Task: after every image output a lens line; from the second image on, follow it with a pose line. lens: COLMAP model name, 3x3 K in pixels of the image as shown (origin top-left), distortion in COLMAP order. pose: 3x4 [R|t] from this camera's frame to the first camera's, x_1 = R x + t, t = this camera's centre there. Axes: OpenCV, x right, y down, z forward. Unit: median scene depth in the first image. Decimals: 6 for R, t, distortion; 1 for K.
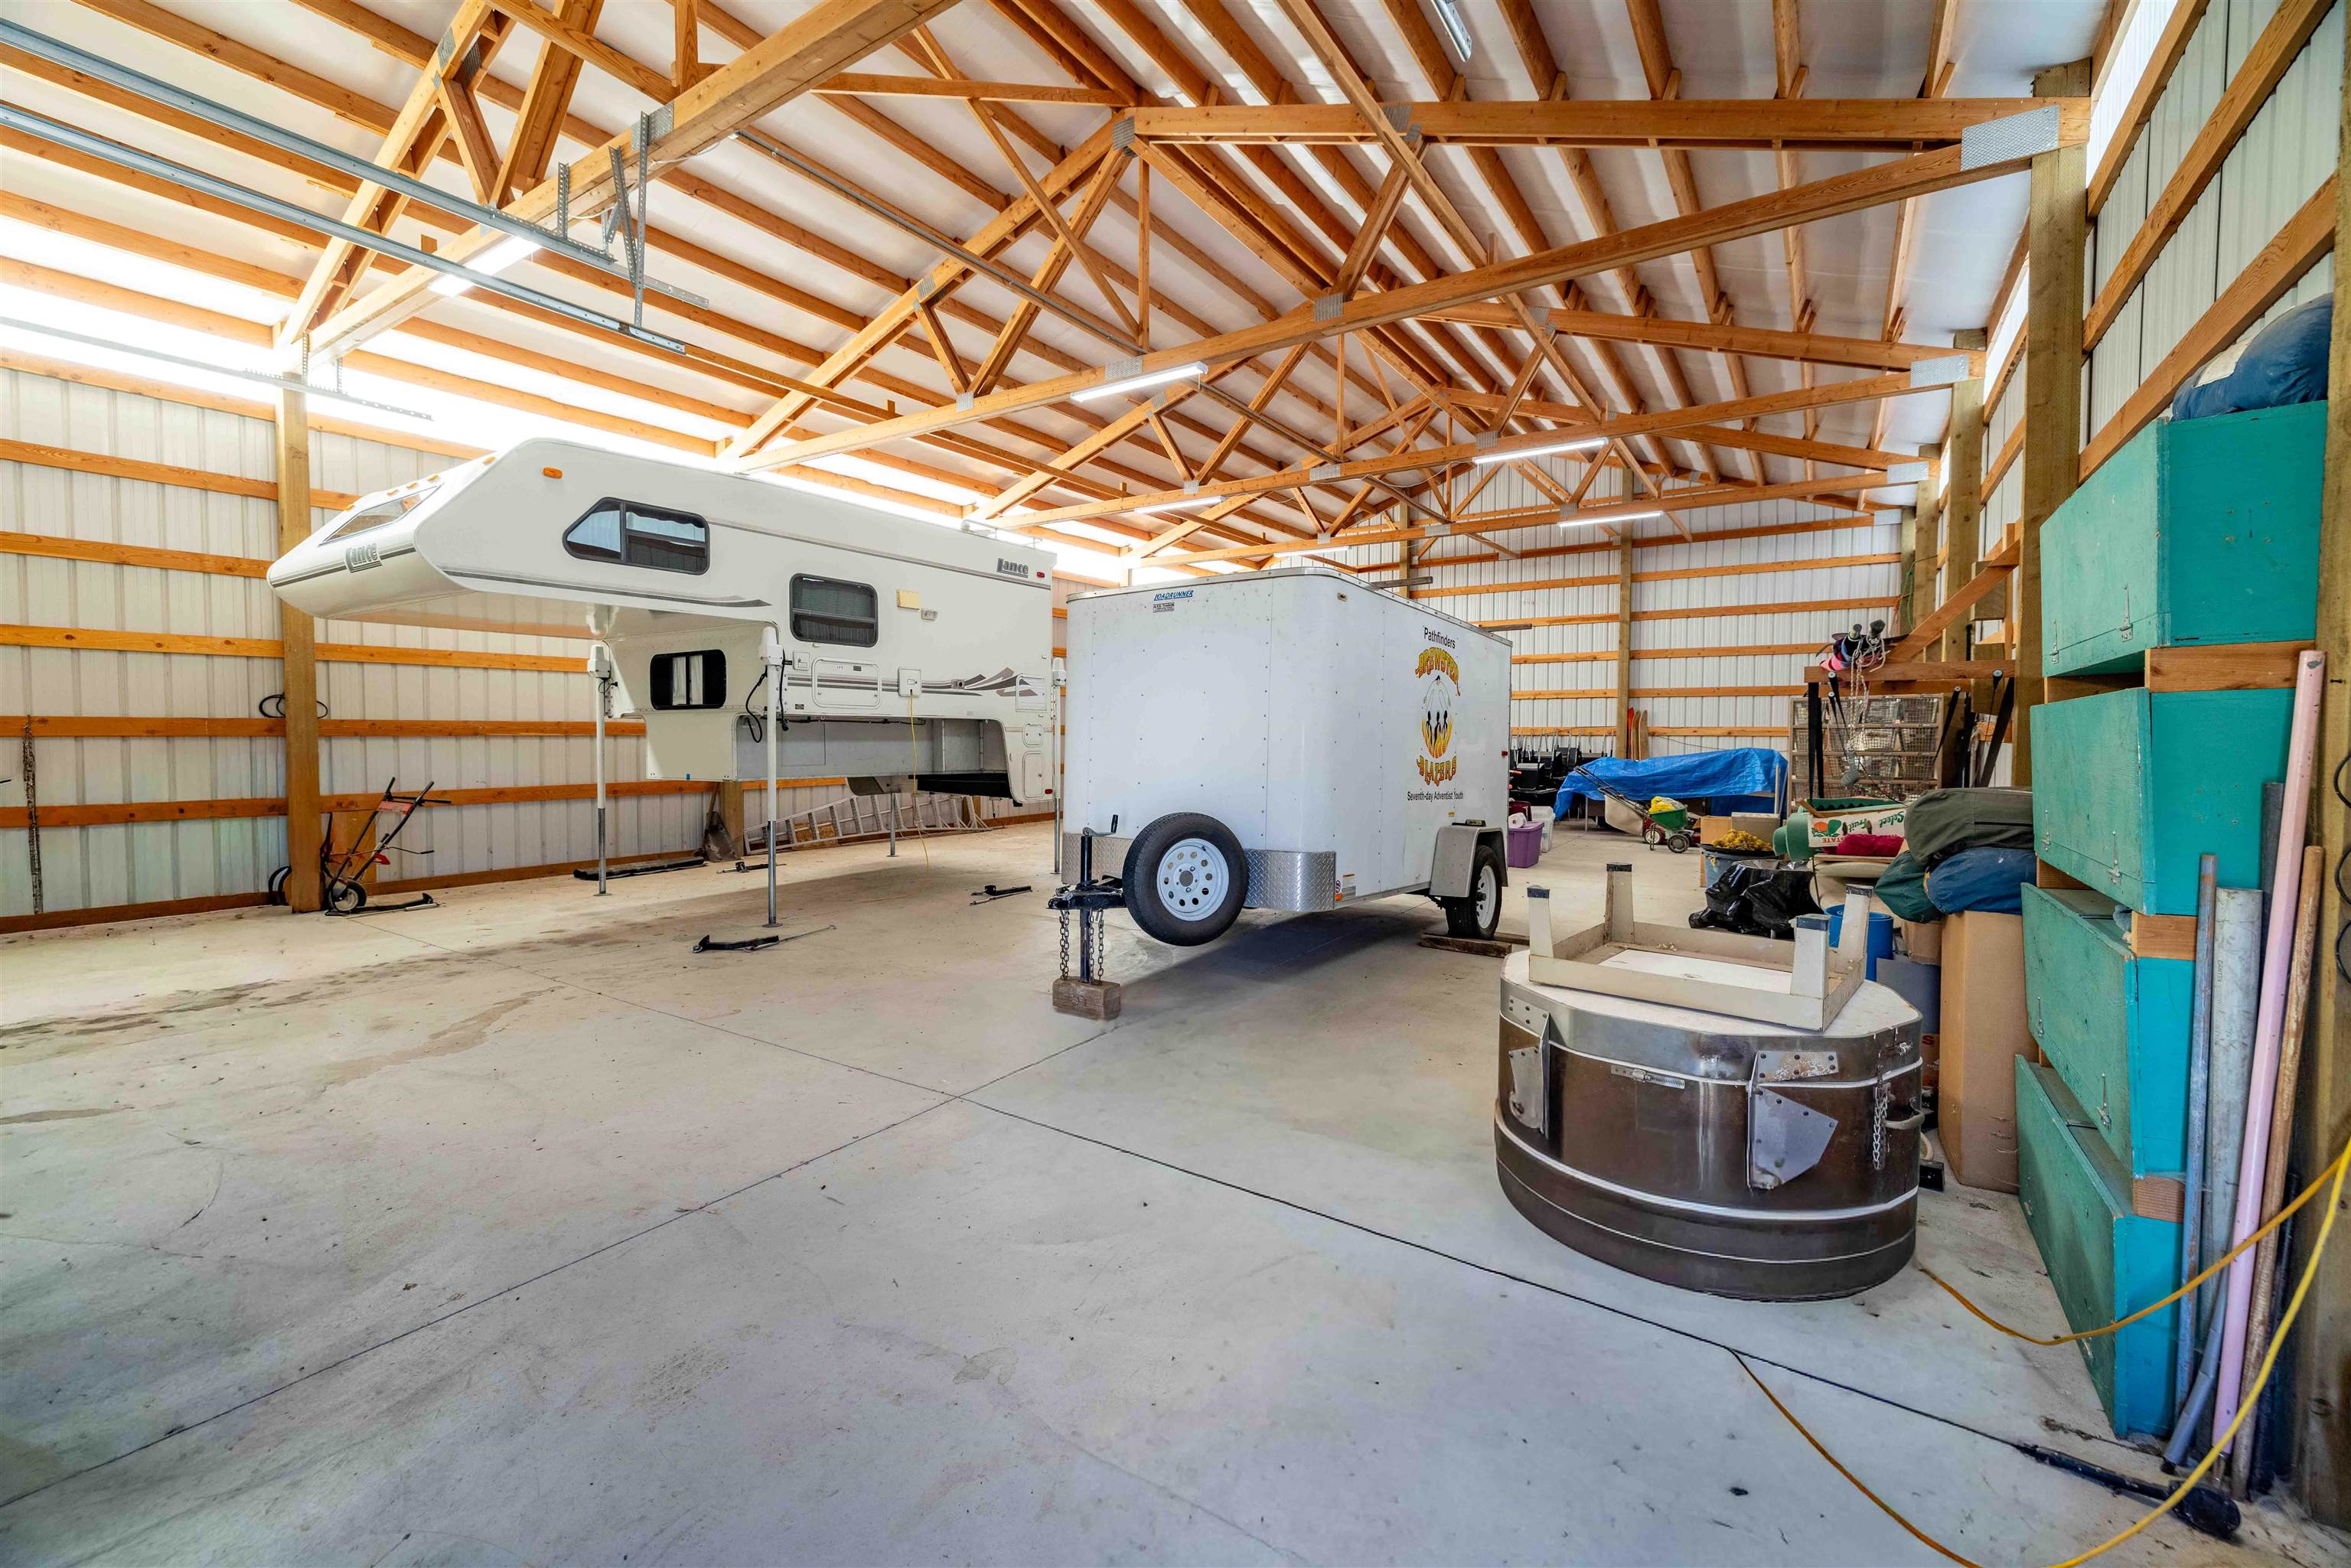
lens RADIAL K [[995.9, 0, 1164.6], [0, 995.9, 775.8], [0, 0, 1]] dist [0.001309, 0.000146]
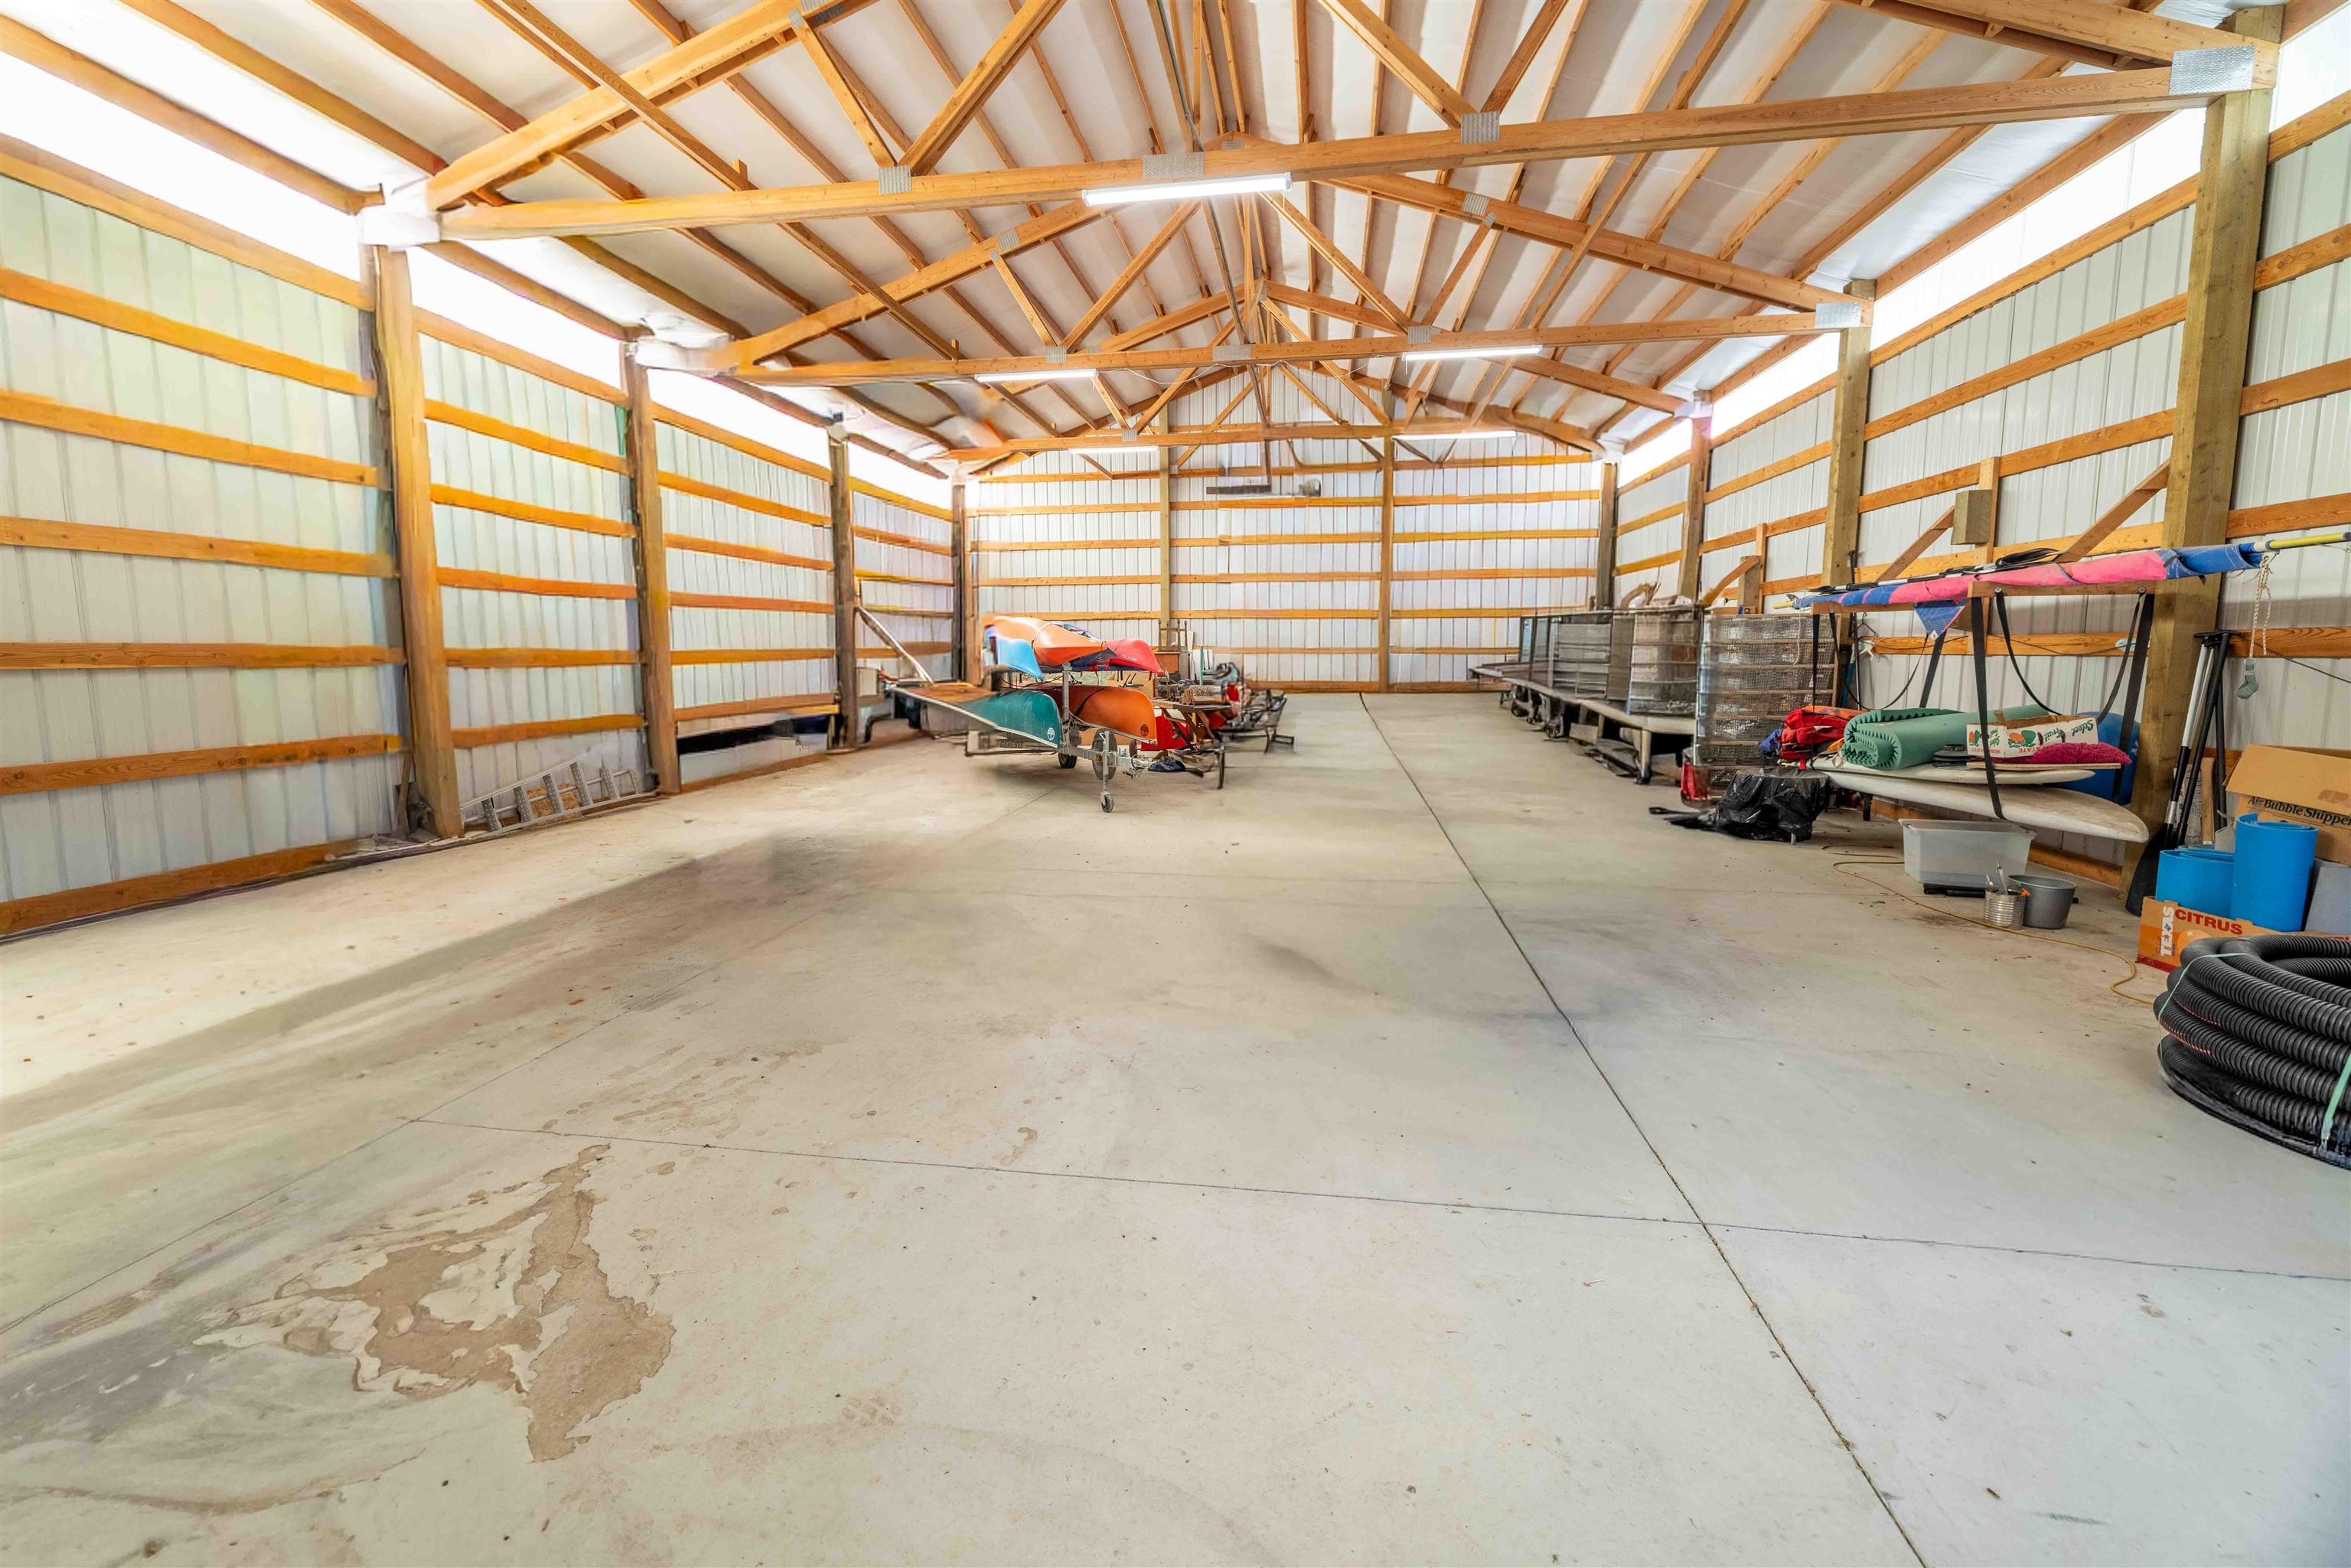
lens RADIAL K [[995.9, 0, 1171.2], [0, 995.9, 773.5], [0, 0, 1]] dist [0.001309, 0.000146]
pose [[0.907874, -0.059414, 0.415013, -0.309988], [0.027142, 0.996160, 0.083237, -0.011950], [-0.418365, -0.064305, 0.906000, 0.233161]]
